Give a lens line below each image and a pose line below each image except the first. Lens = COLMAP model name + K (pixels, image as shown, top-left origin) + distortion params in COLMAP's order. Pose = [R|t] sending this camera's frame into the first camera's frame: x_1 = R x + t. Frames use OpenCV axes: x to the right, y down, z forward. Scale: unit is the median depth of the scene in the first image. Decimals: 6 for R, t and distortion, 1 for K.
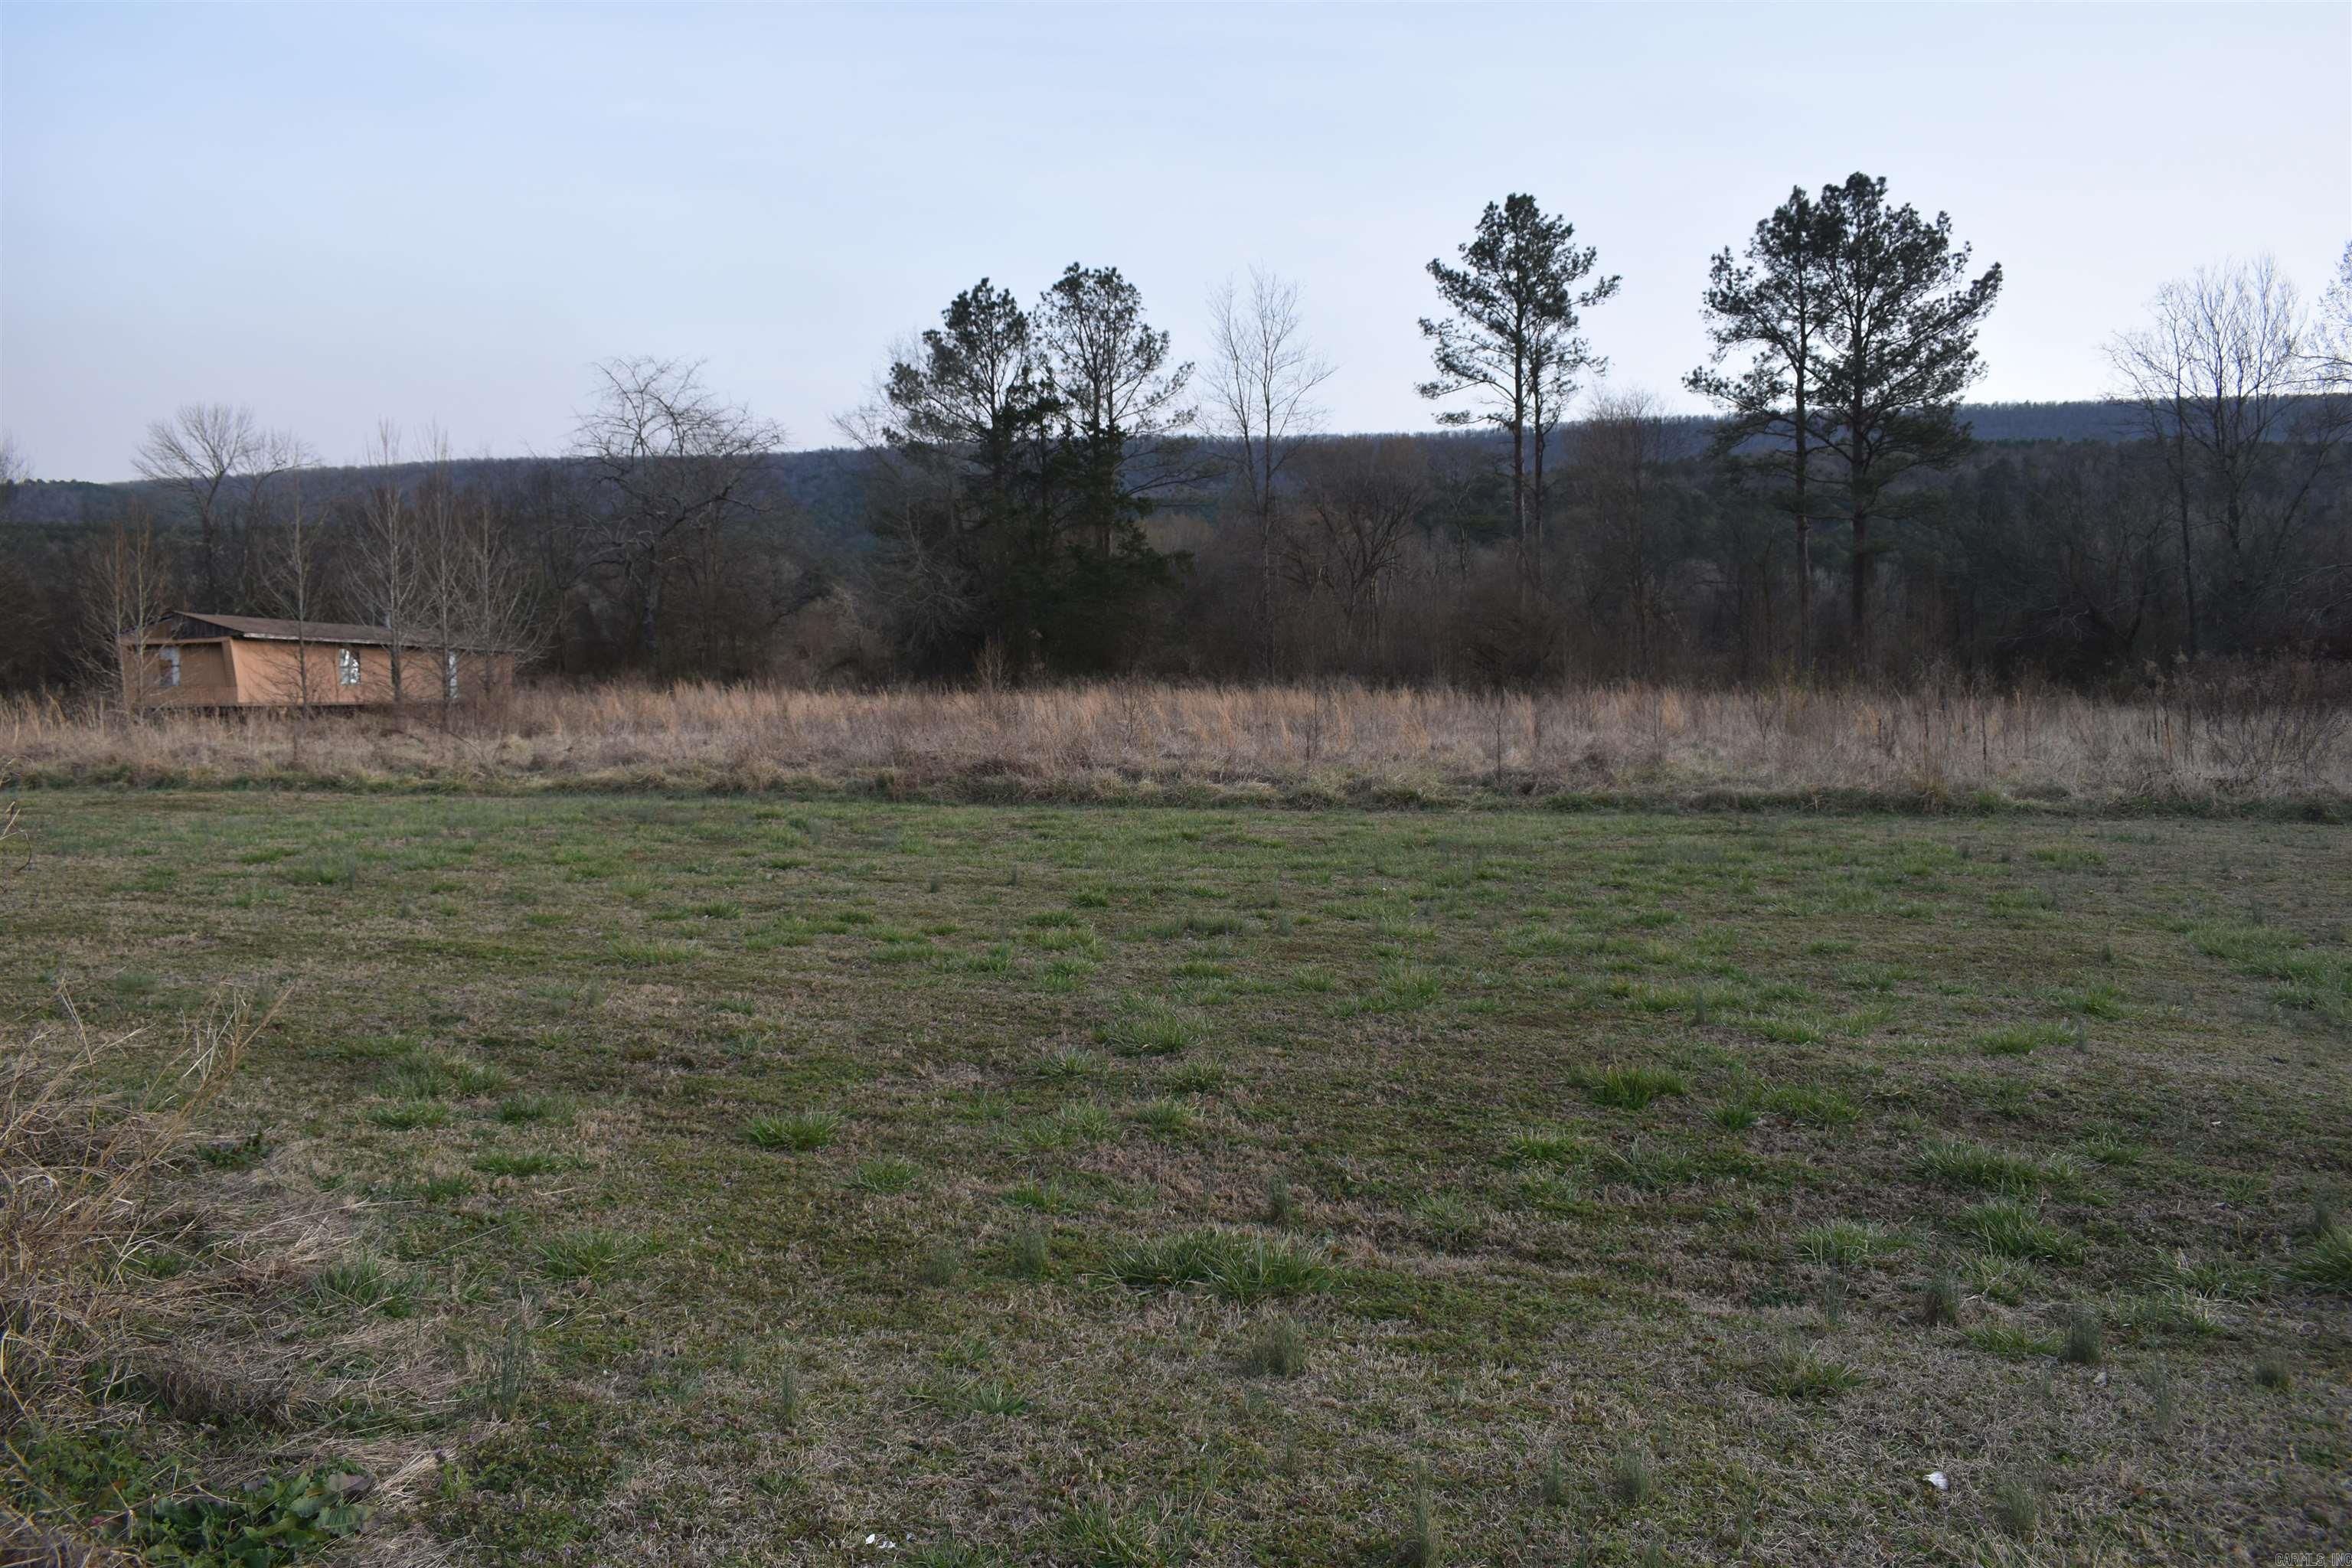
lens RADIAL K [[1848.1, 0, 1168.6], [0, 1848.1, 788.7], [0, 0, 1]] dist [-0.094179, 0.016798]
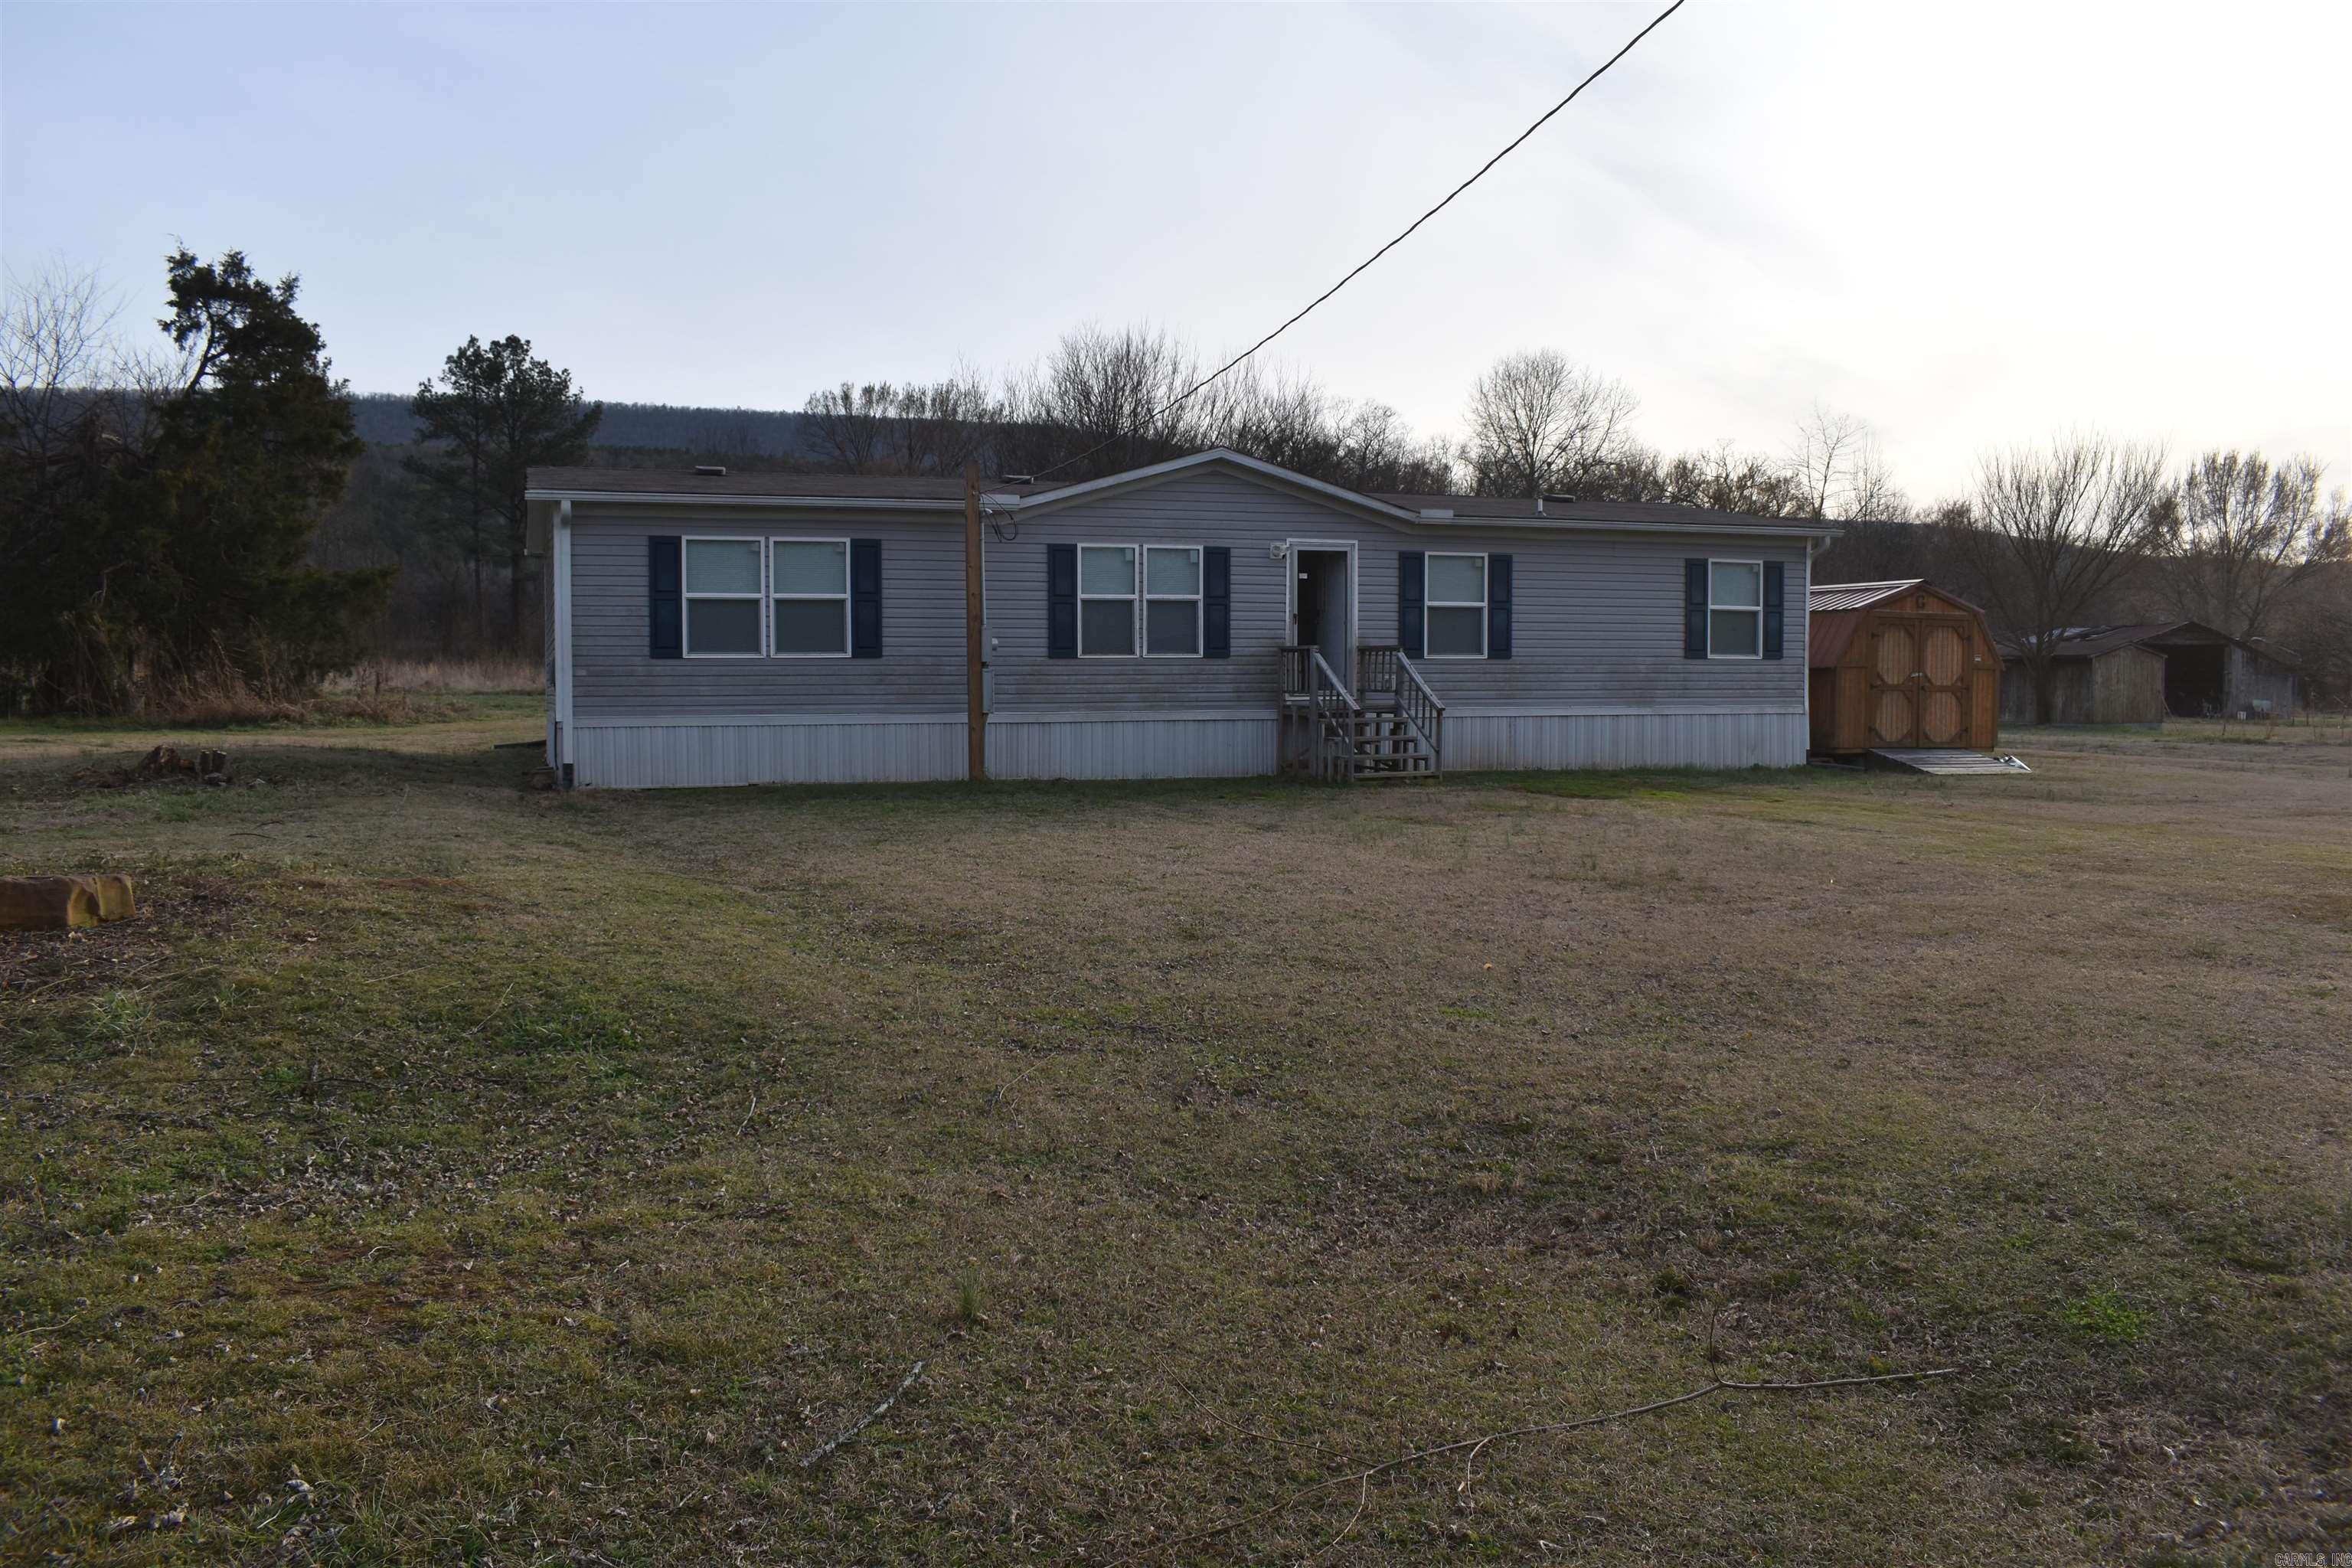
lens RADIAL K [[1848.1, 0, 1175.5], [0, 1848.1, 781.2], [0, 0, 1]] dist [-0.094179, 0.016798]
pose [[0.757779, -0.030116, 0.651816, -0.211576], [0.027480, 0.999521, 0.014234, 0.035611], [-0.651933, 0.007126, 0.758243, -0.541986]]
